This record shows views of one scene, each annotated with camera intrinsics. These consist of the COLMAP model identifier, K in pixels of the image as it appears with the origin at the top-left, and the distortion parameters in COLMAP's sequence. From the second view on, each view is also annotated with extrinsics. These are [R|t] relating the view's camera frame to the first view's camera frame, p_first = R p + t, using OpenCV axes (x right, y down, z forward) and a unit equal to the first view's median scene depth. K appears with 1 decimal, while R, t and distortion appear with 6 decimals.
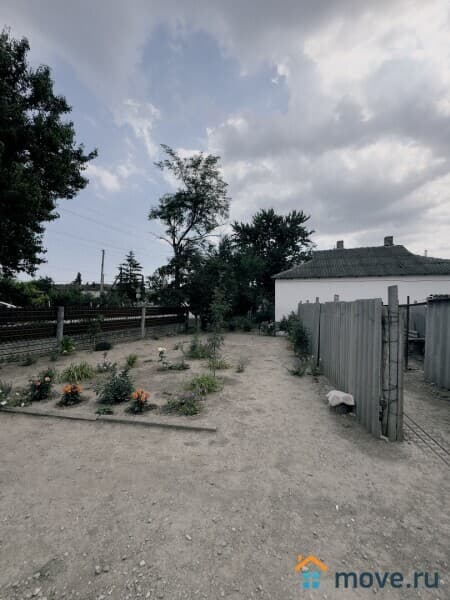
lens RADIAL K [[240.4, 0, 226.7], [0, 240.4, 303.2], [0, 0, 1]] dist [-0.011008, -0.000698]
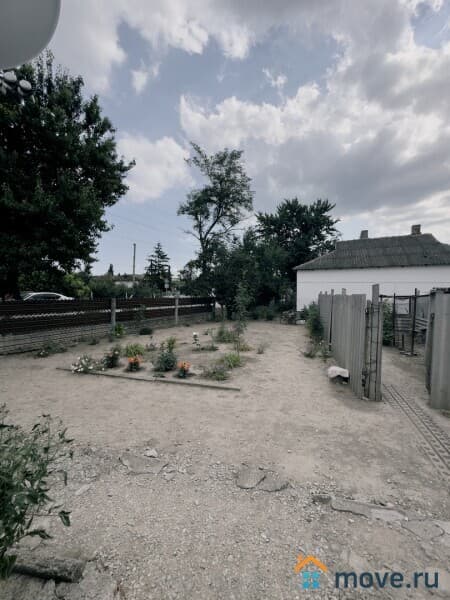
lens RADIAL K [[240.4, 0, 226.4], [0, 240.4, 300.3], [0, 0, 1]] dist [-0.011008, -0.000698]
pose [[0.994593, -0.000854, -0.103845, 0.007708], [0.004315, 0.999443, 0.033106, -0.010902], [0.103759, -0.033375, 0.994042, -0.123956]]
